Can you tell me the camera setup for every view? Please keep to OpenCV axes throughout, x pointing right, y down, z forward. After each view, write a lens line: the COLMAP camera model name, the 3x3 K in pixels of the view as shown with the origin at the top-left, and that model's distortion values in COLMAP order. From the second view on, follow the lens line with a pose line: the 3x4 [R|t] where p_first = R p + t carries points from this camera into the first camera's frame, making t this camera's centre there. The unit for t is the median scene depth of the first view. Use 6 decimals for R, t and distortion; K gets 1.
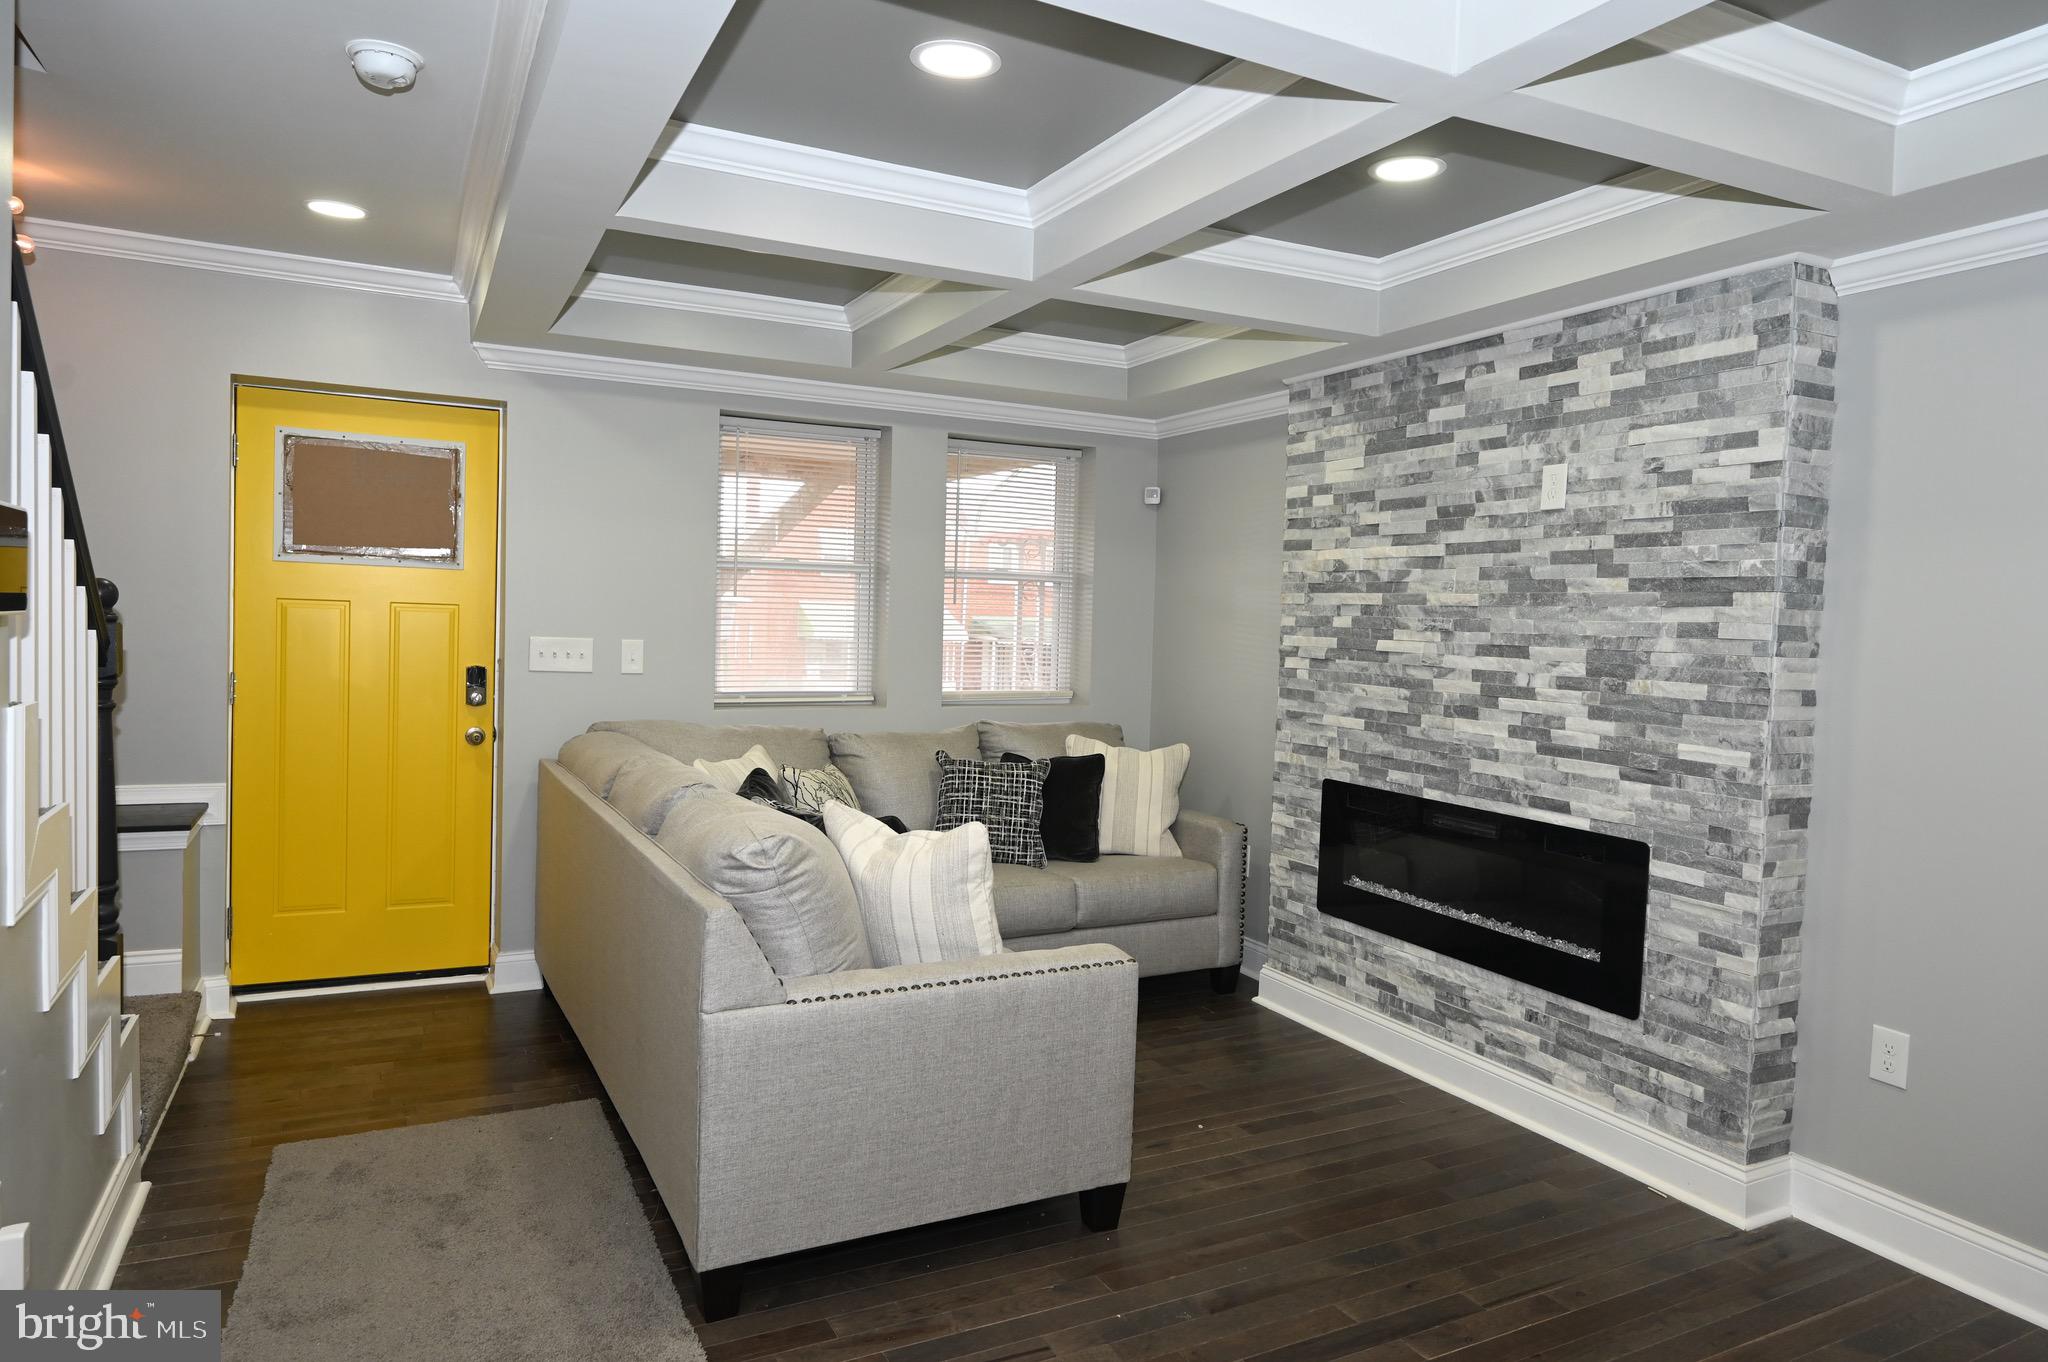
lens RADIAL K [[1266.7, 0, 1023.5], [0, 1266.7, 674.7], [0, 0, 1]] dist [-0.002427, 0.000849]
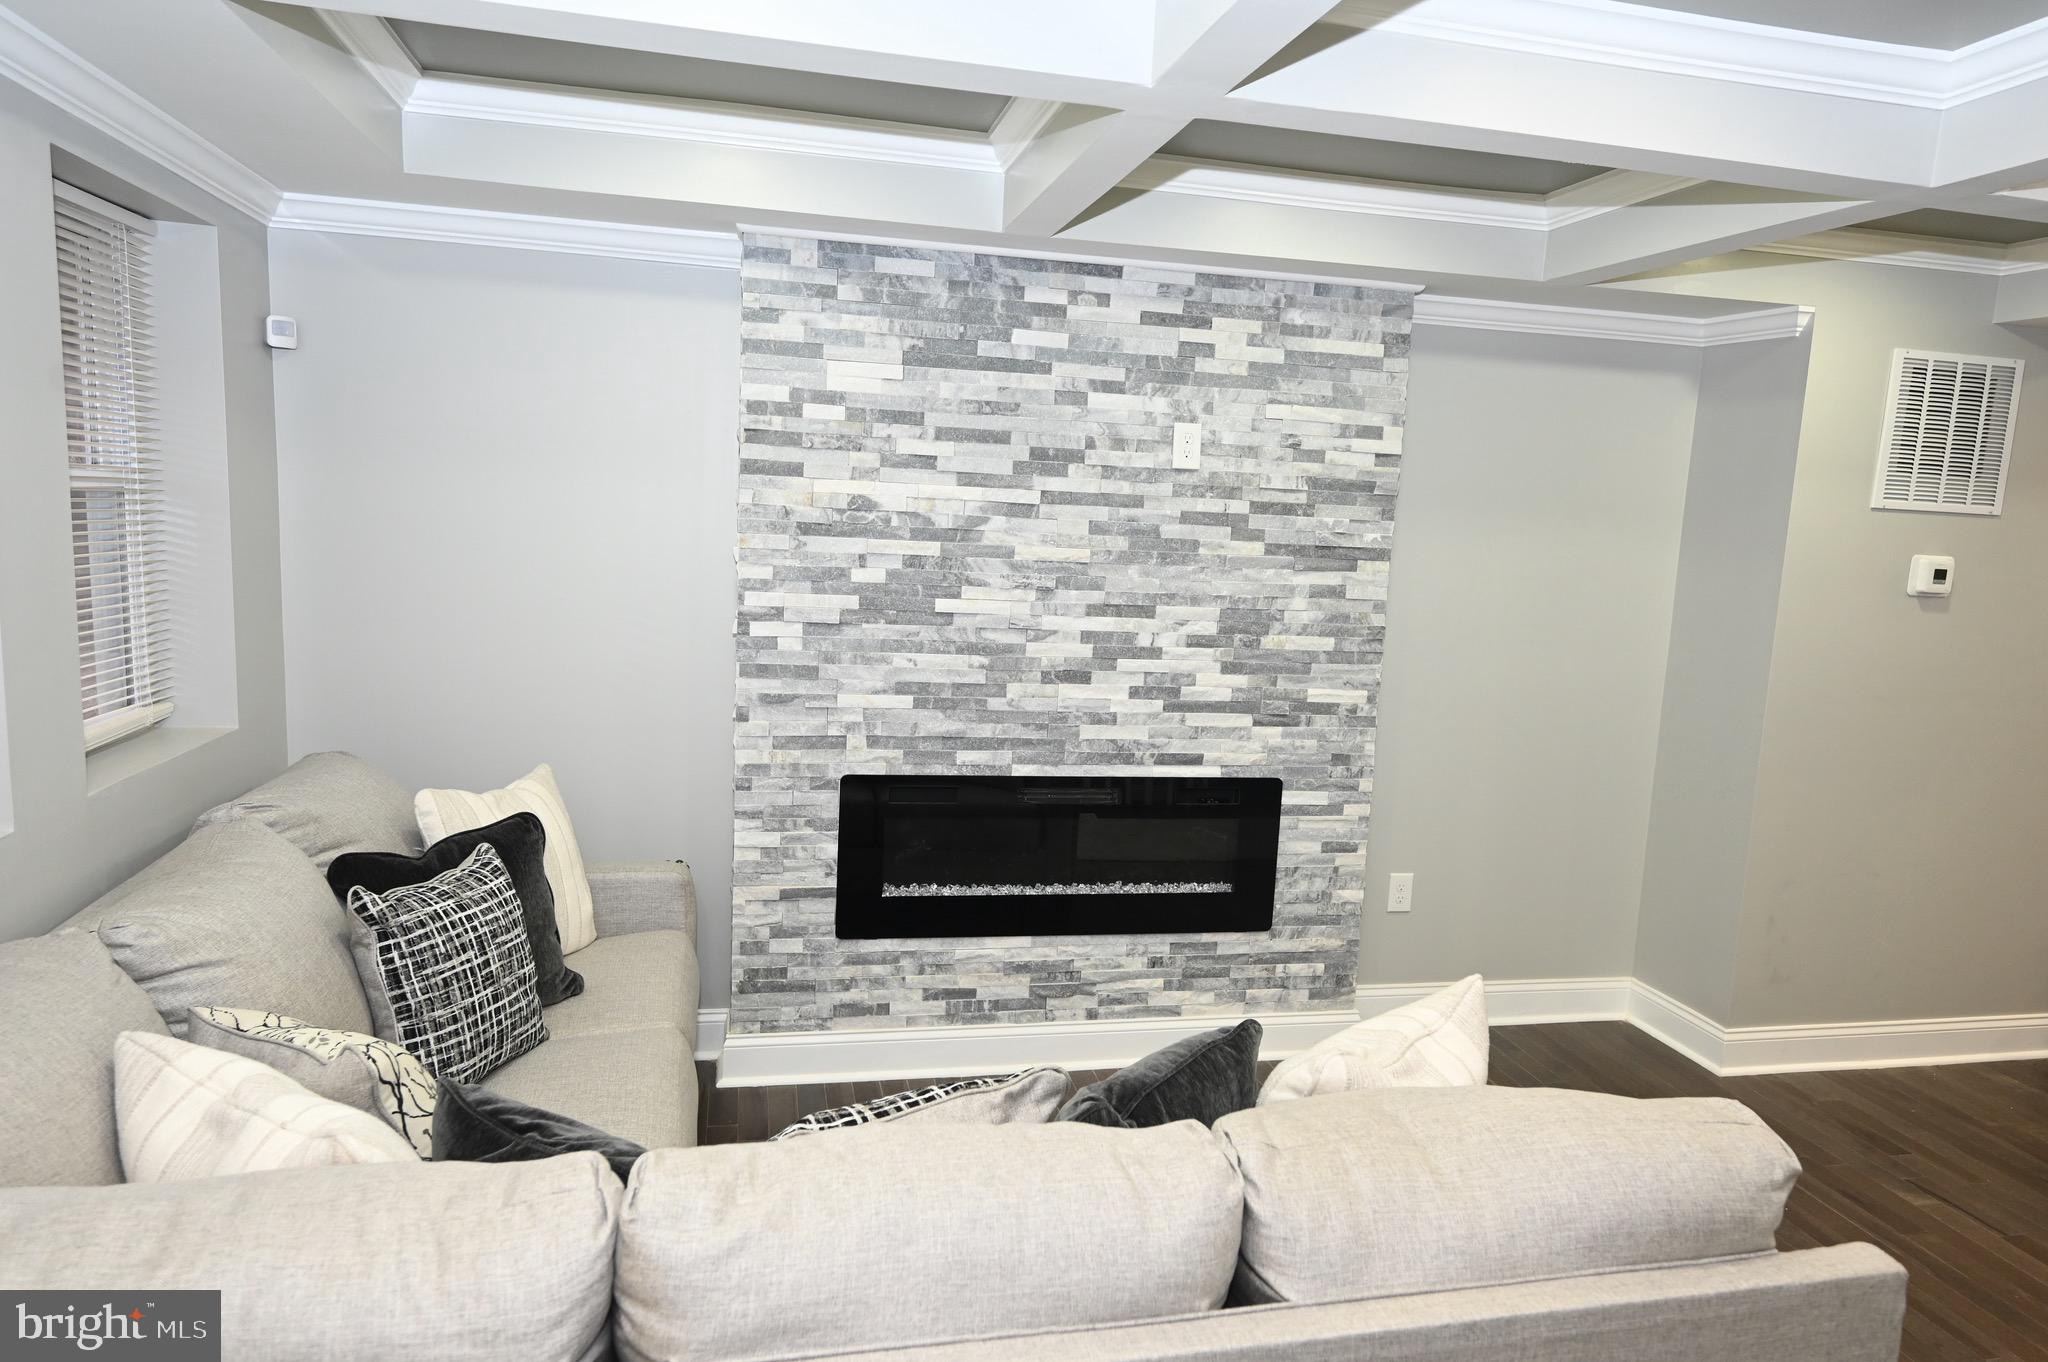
lens RADIAL K [[1268.8, 0, 1025.8], [0, 1268.8, 693.6], [0, 0, 1]] dist [-0.003115, 0.001791]
pose [[0.251272, -0.151084, 0.956052, -0.585241], [0.005636, 0.987954, 0.154645, -0.108796], [-0.967900, -0.033469, 0.249097, 0.851267]]
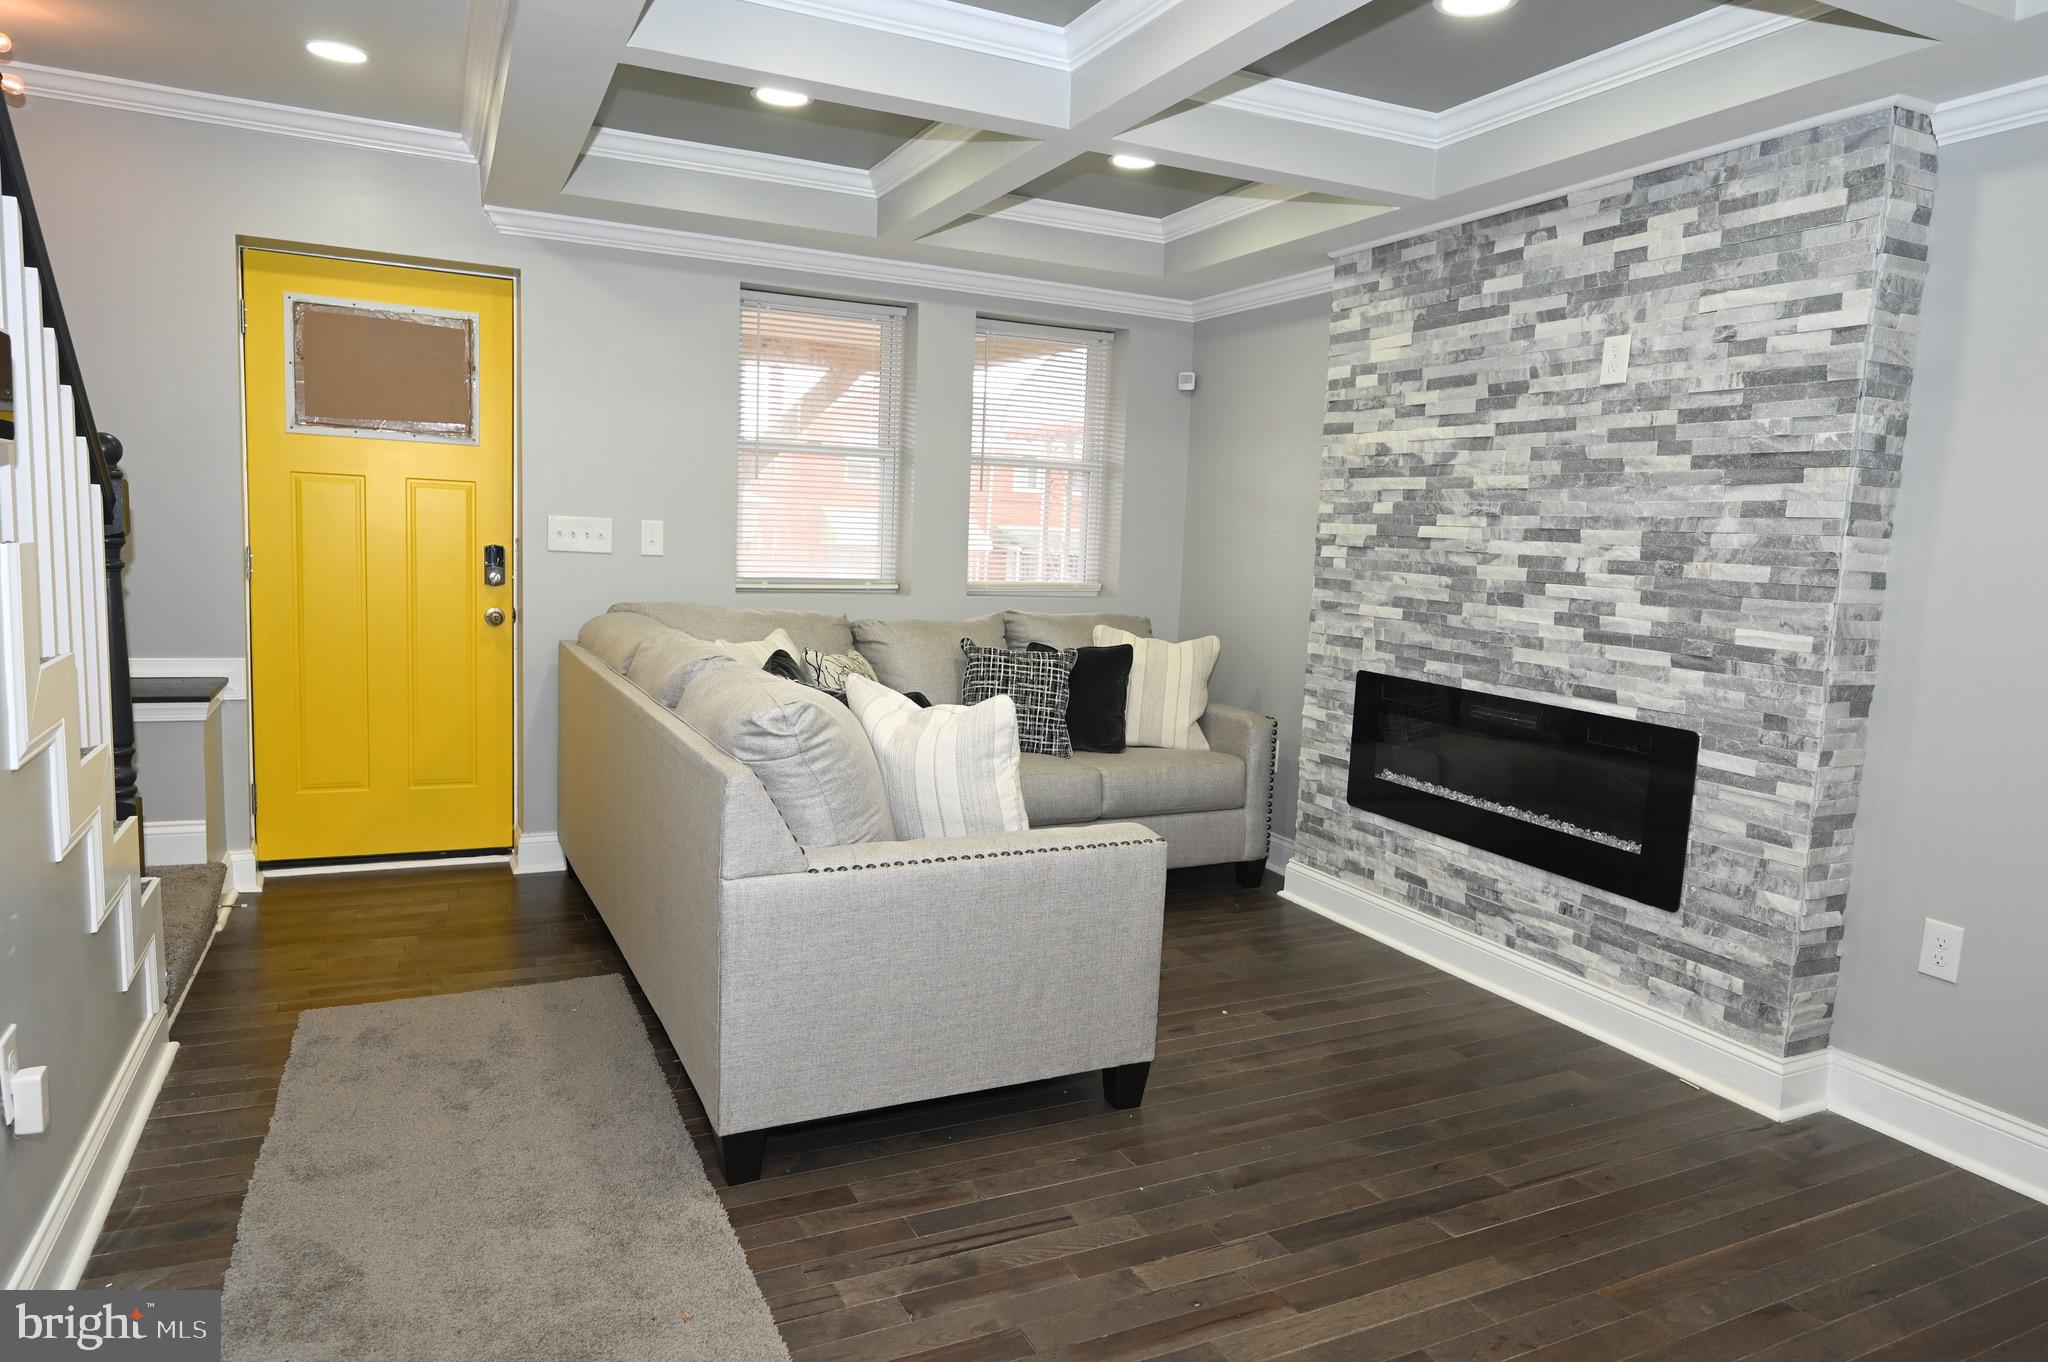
lens RADIAL K [[1266.9, 0, 1020.7], [0, 1266.9, 684.4], [0, 0, 1]] dist [-0.001682, 0.000255]
pose [[0.999705, 0.013990, -0.019832, -0.003827], [-0.012442, 0.997020, 0.076131, 0.026790], [0.020838, -0.075861, 0.996901, 0.026621]]
